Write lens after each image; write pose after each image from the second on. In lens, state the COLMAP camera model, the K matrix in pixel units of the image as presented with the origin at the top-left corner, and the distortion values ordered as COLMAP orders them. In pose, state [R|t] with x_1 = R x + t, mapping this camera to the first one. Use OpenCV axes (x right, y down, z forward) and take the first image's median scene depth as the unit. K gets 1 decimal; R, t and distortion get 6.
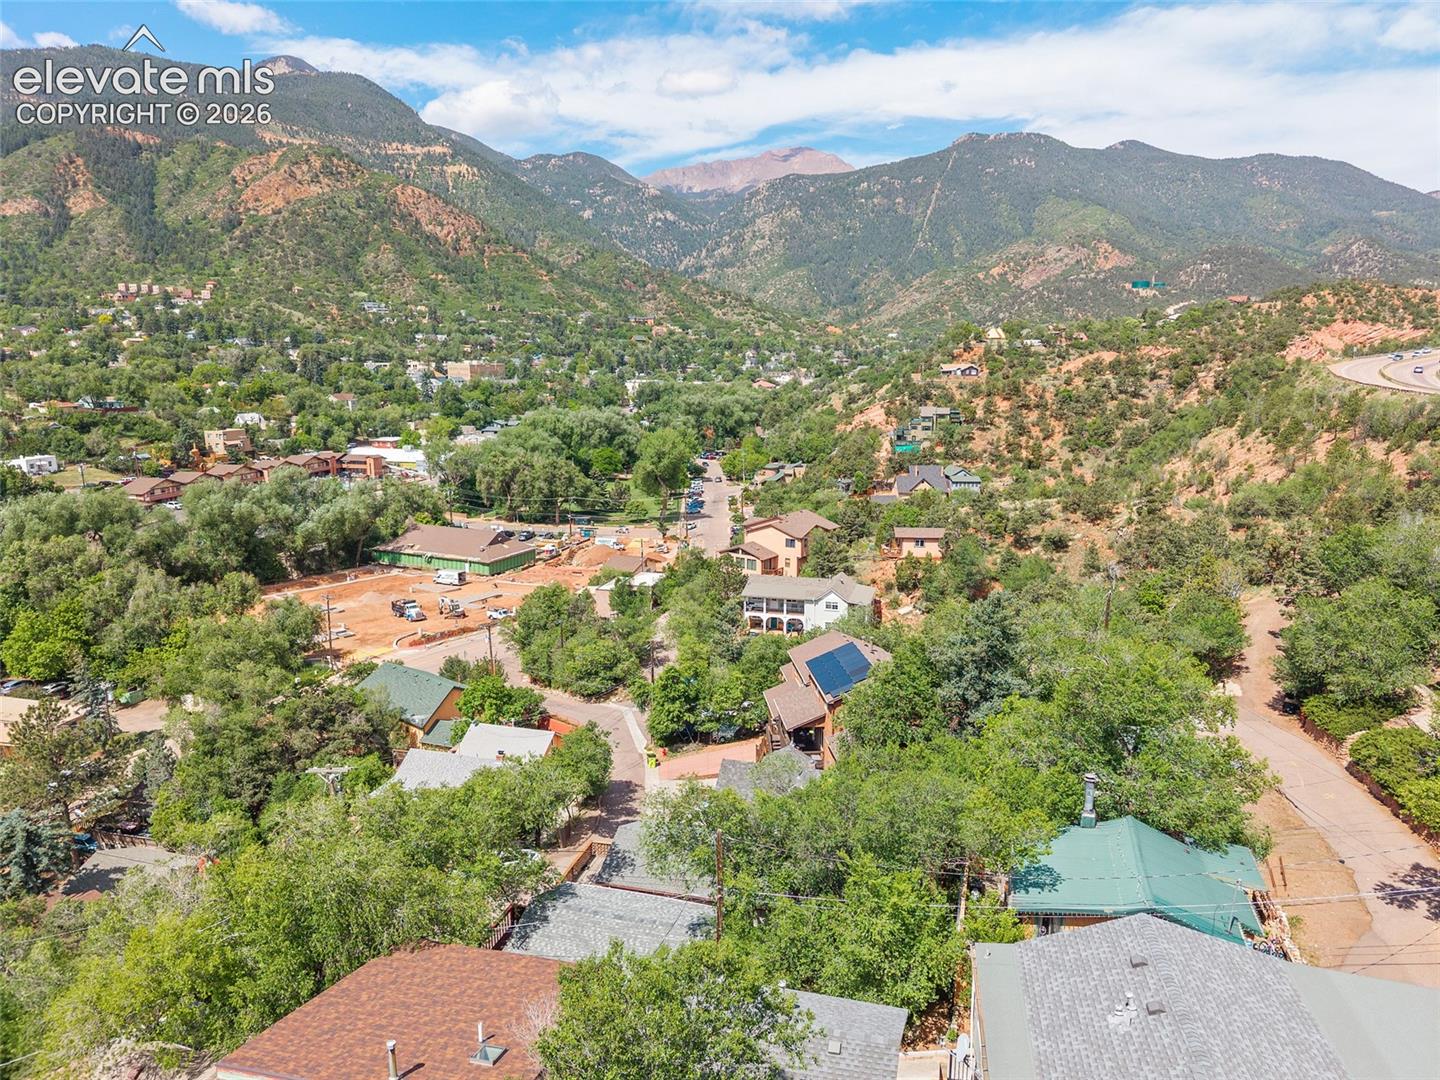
lens RADIAL K [[979.1, 0, 720.8], [0, 979.1, 542.0], [0, 0, 1]] dist [-0.029473, 0.011777]
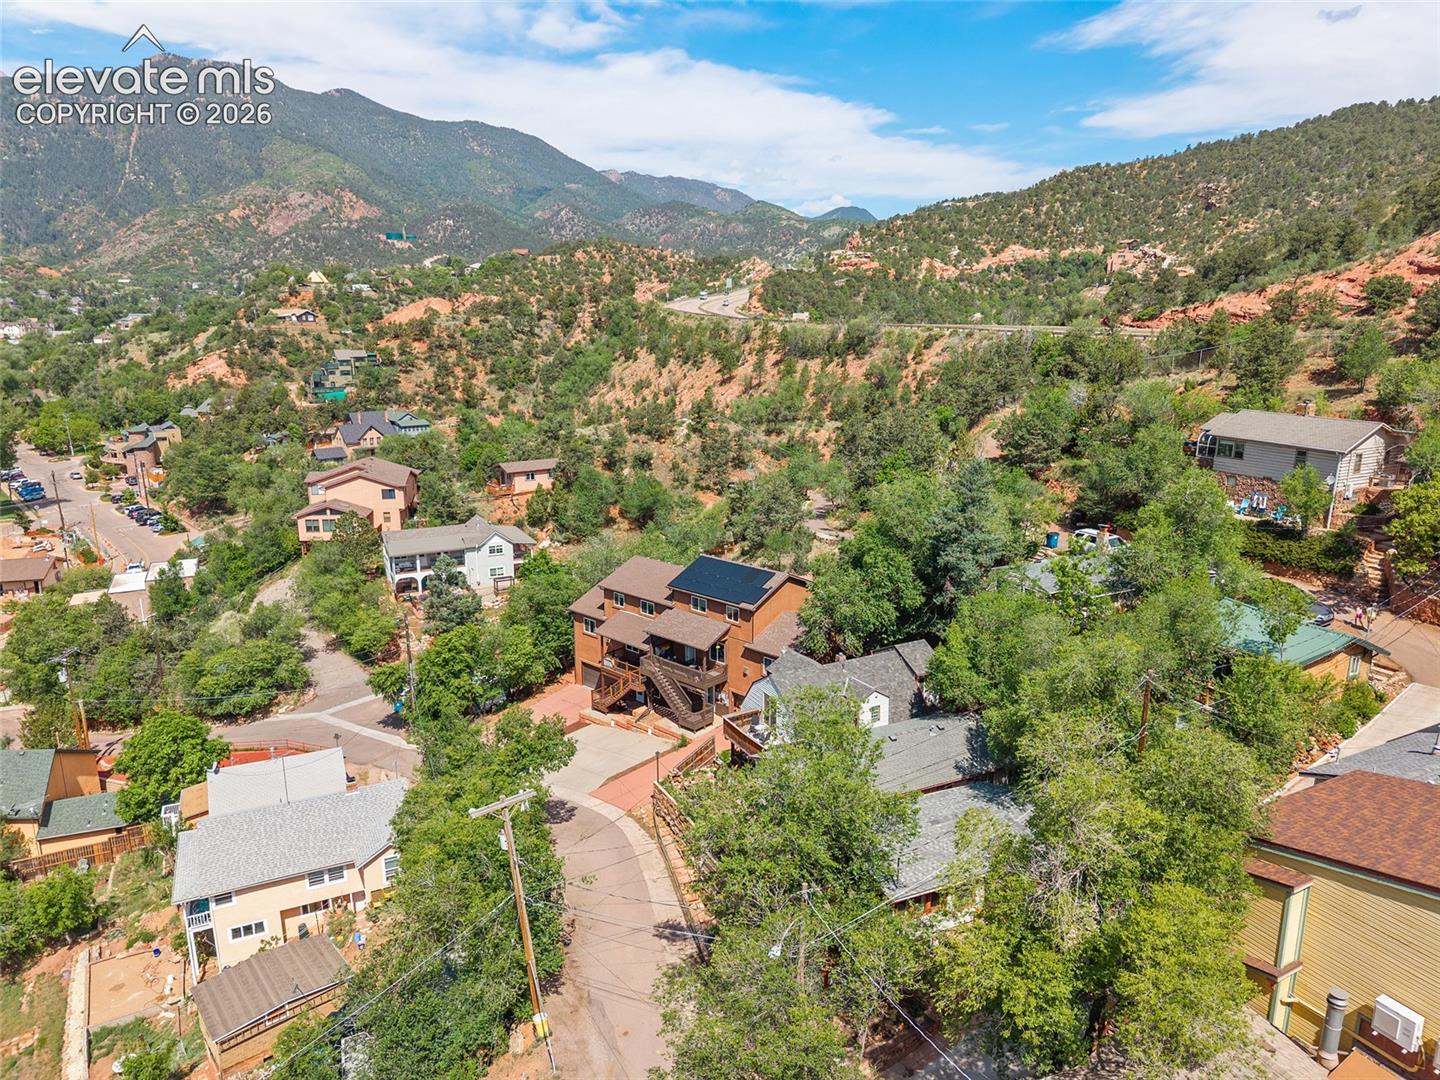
lens RADIAL K [[979.1, 0, 721.2], [0, 979.1, 538.7], [0, 0, 1]] dist [-0.029473, 0.011777]
pose [[0.716824, -0.149143, 0.681117, -0.119103], [0.122291, 0.988606, 0.087771, 0.000133], [-0.686446, 0.020378, 0.726895, 0.062640]]
